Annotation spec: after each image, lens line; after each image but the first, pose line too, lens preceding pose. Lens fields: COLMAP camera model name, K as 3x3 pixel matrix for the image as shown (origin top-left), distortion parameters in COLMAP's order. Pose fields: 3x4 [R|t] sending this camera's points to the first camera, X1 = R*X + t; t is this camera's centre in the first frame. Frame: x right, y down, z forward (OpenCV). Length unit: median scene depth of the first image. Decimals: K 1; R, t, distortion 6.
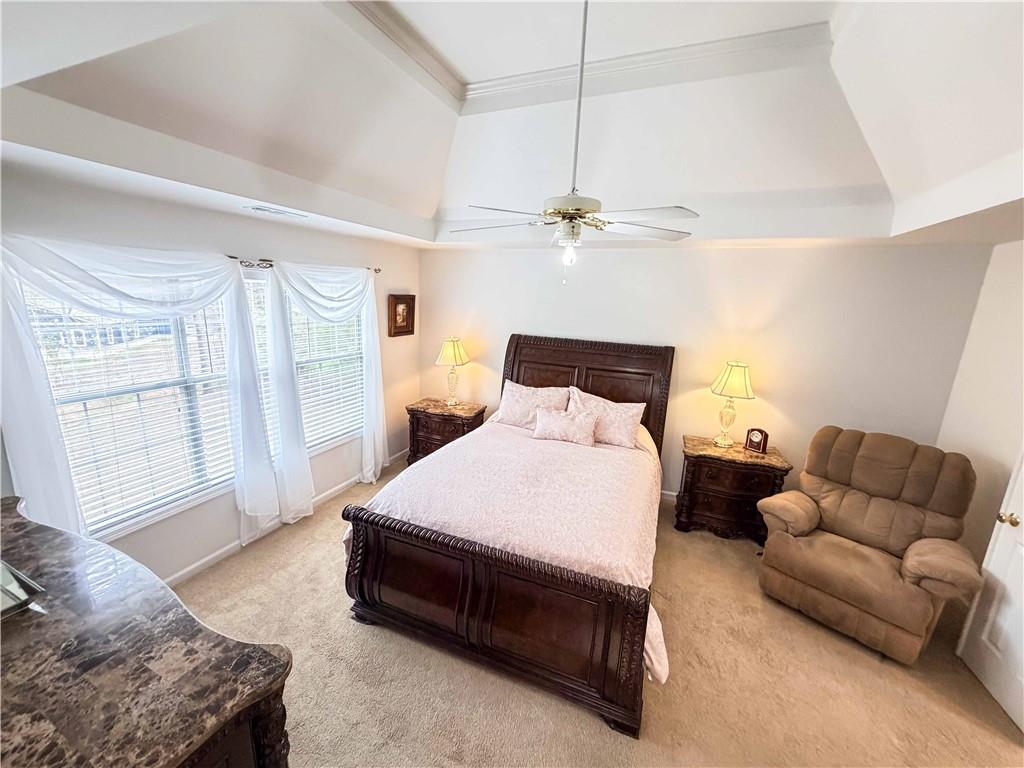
lens RADIAL K [[408.9, 0, 508.6], [0, 408.9, 383.8], [0, 0, 1]] dist [-0.000589, 0.000513]
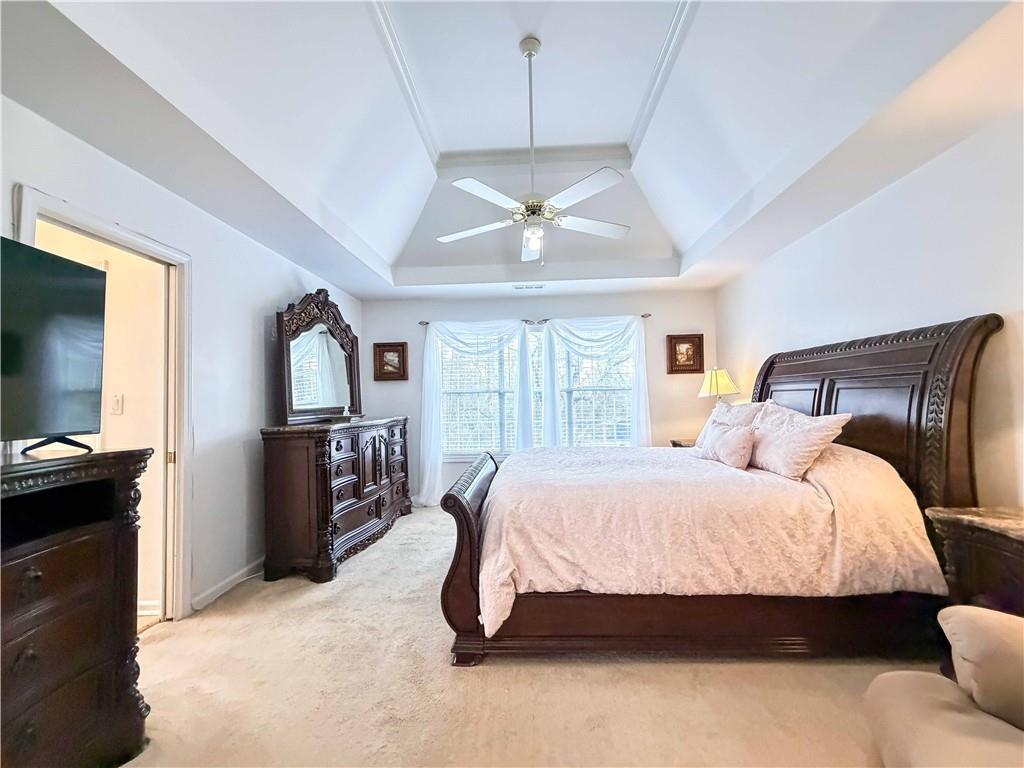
lens RADIAL K [[408.9, 0, 508.6], [0, 408.9, 383.8], [0, 0, 1]] dist [-0.000589, 0.000513]
pose [[0.335969, -0.082913, -0.938216, 0.907284], [-0.170315, 0.974349, -0.147095, 0.219668], [0.926346, 0.209211, 0.313230, 0.453114]]
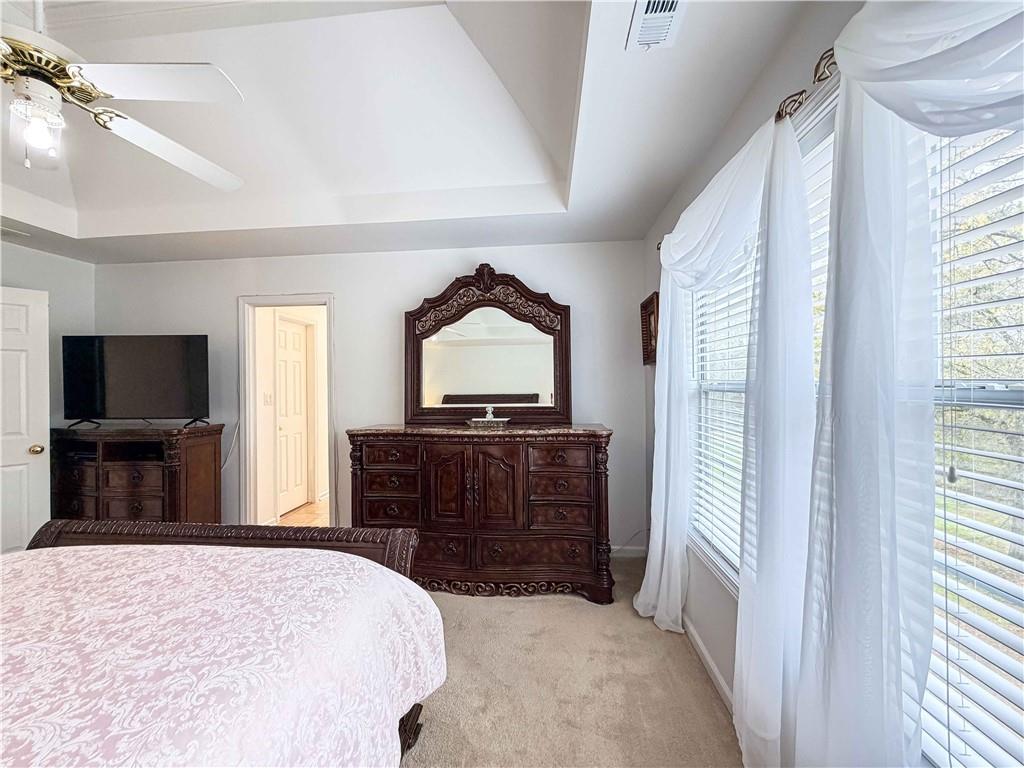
lens RADIAL K [[408.9, 0, 508.6], [0, 408.9, 383.8], [0, 0, 1]] dist [-0.000589, 0.000513]
pose [[-0.954956, -0.027725, -0.295448, -0.277387], [-0.089299, 0.976325, 0.197015, -0.086201], [0.282991, 0.214523, -0.934824, 1.376002]]
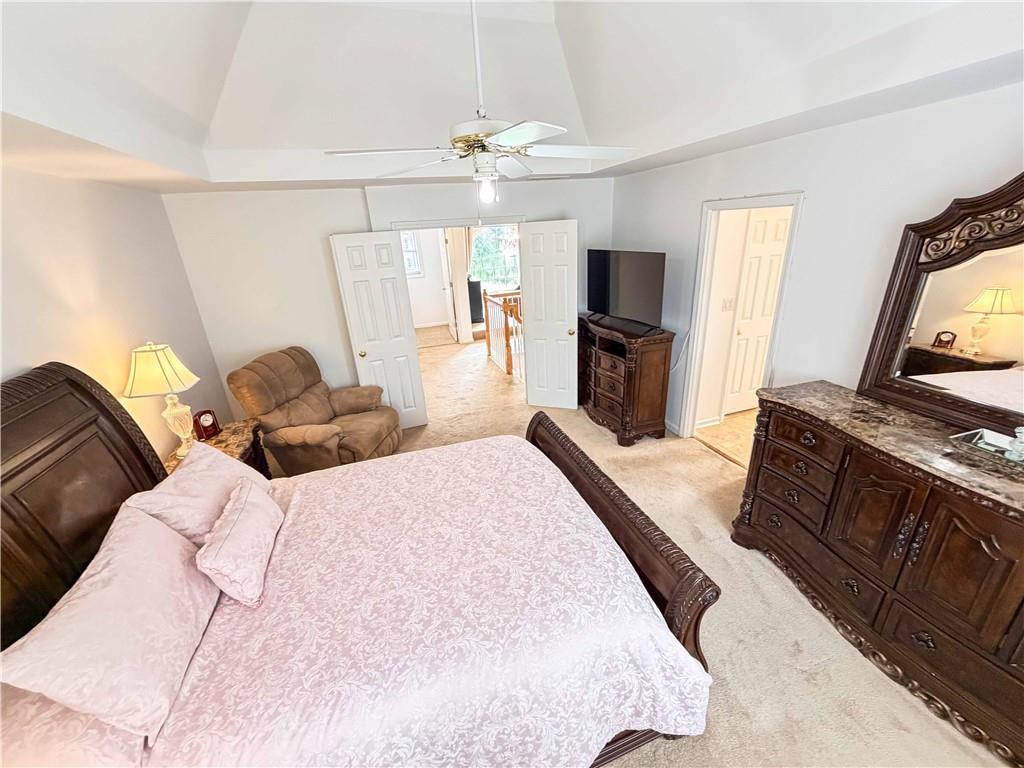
lens RADIAL K [[408.9, 0, 508.6], [0, 408.9, 383.8], [0, 0, 1]] dist [-0.000589, 0.000513]
pose [[-0.654195, -0.272180, 0.705654, -0.456637], [0.197432, 0.839197, 0.506724, -0.292971], [-0.730103, 0.470814, -0.495261, 1.161800]]
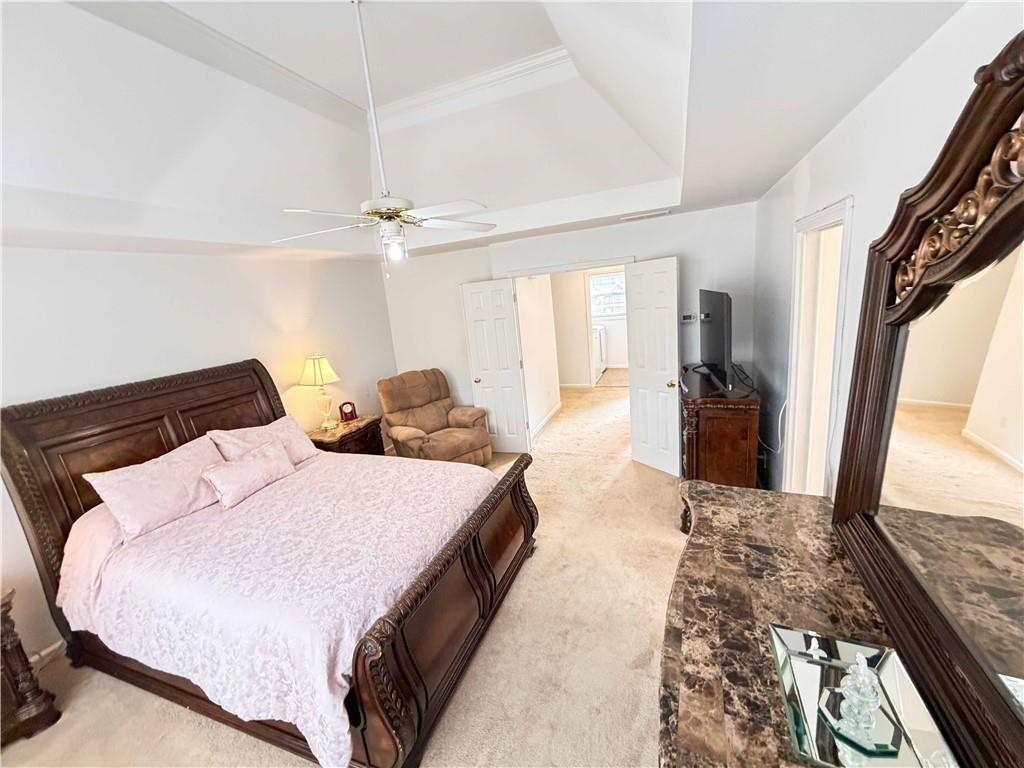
lens RADIAL K [[408.9, 0, 508.6], [0, 408.9, 383.8], [0, 0, 1]] dist [-0.000589, 0.000513]
pose [[-0.016644, -0.249016, 0.968356, -0.744555], [0.314007, 0.918189, 0.241513, -0.110086], [-0.949275, 0.308090, 0.062910, 0.538001]]
